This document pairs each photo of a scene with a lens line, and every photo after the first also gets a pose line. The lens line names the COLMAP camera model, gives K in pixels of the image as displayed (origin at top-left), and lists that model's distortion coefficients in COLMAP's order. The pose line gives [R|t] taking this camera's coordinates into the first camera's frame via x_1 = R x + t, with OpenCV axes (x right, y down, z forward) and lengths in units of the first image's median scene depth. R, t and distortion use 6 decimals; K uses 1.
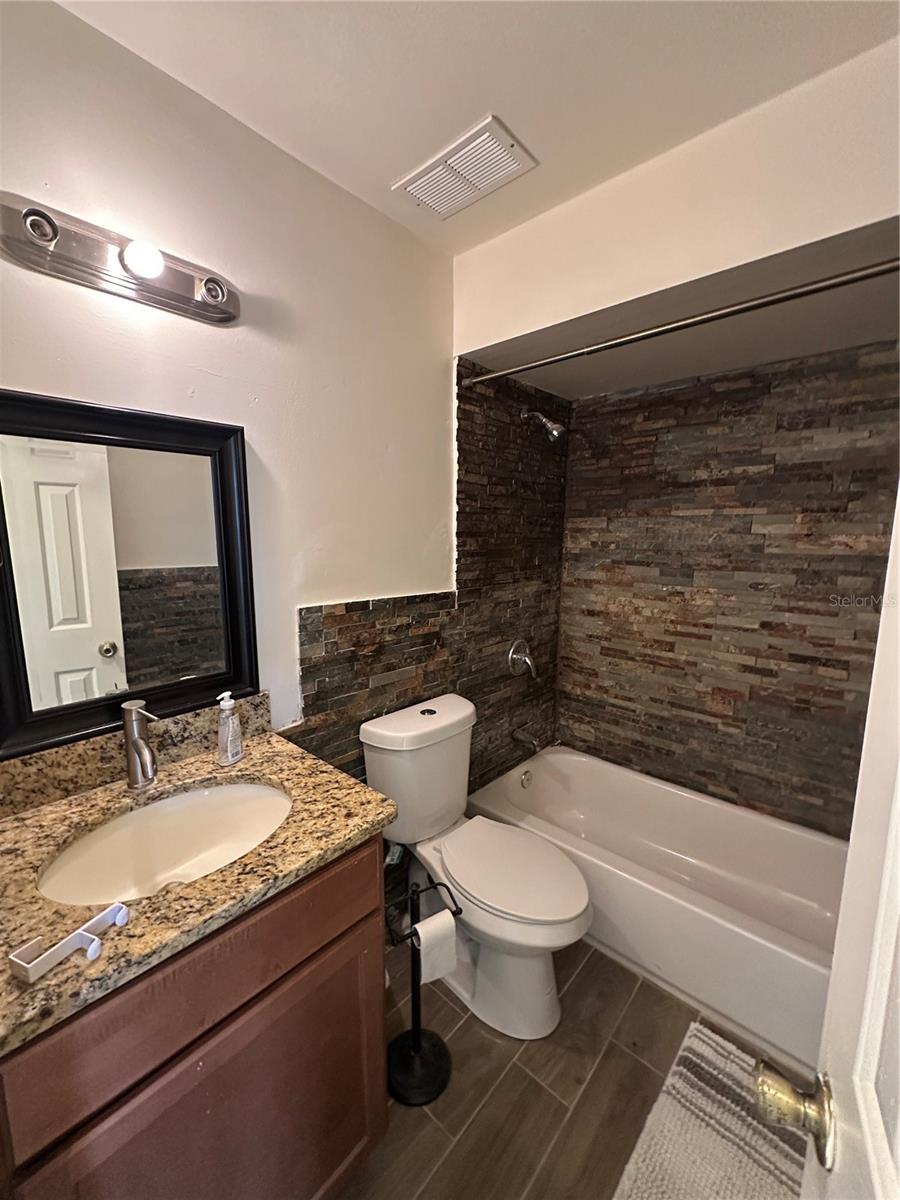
lens RADIAL K [[477.9, 0, 450.0], [0, 477.9, 600.0], [0, 0, 1]] dist [-0.000421, 0.000354]
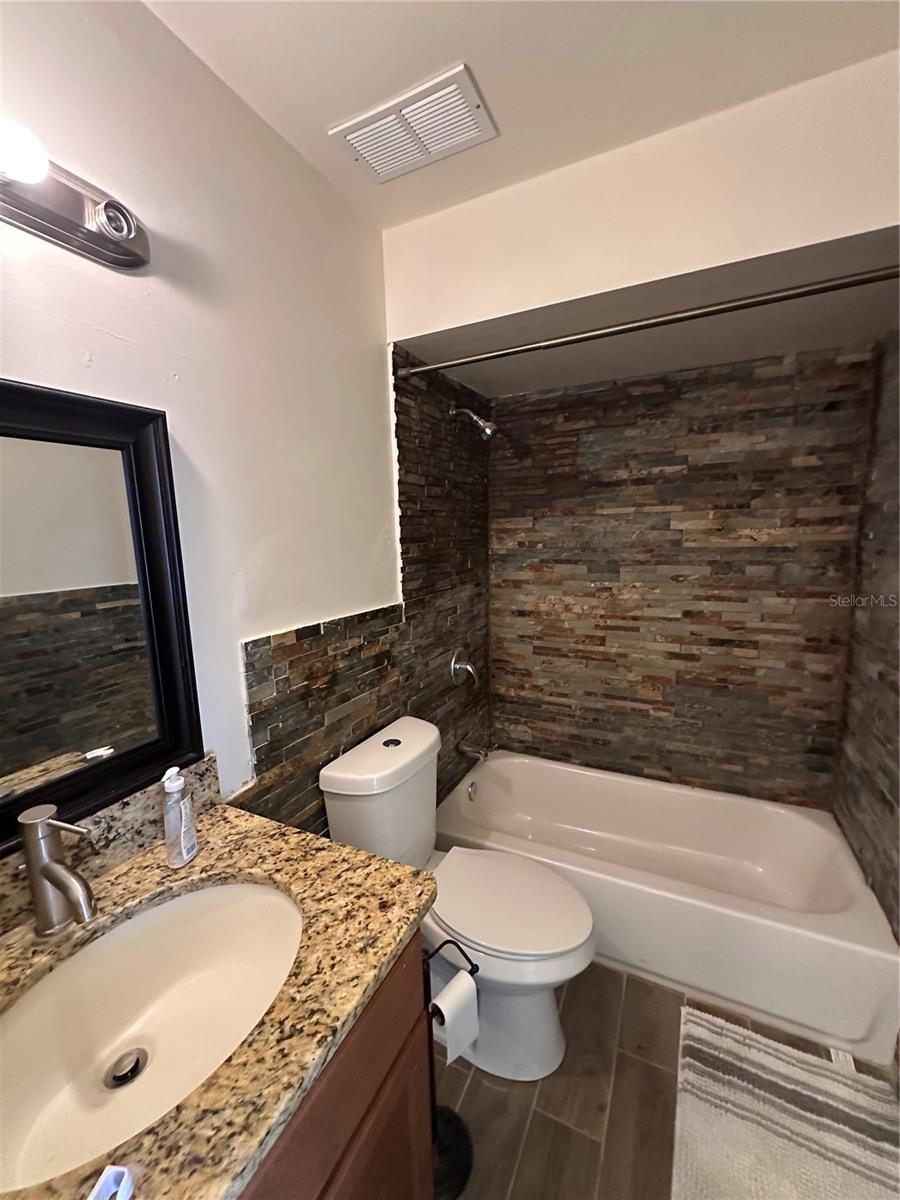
lens RADIAL K [[477.9, 0, 450.0], [0, 477.9, 600.0], [0, 0, 1]] dist [-0.000421, 0.000354]
pose [[0.961546, -0.070115, 0.265543, -0.146962], [0.069513, 0.997513, 0.011678, -0.030022], [-0.265701, 0.007229, 0.964028, 0.106245]]
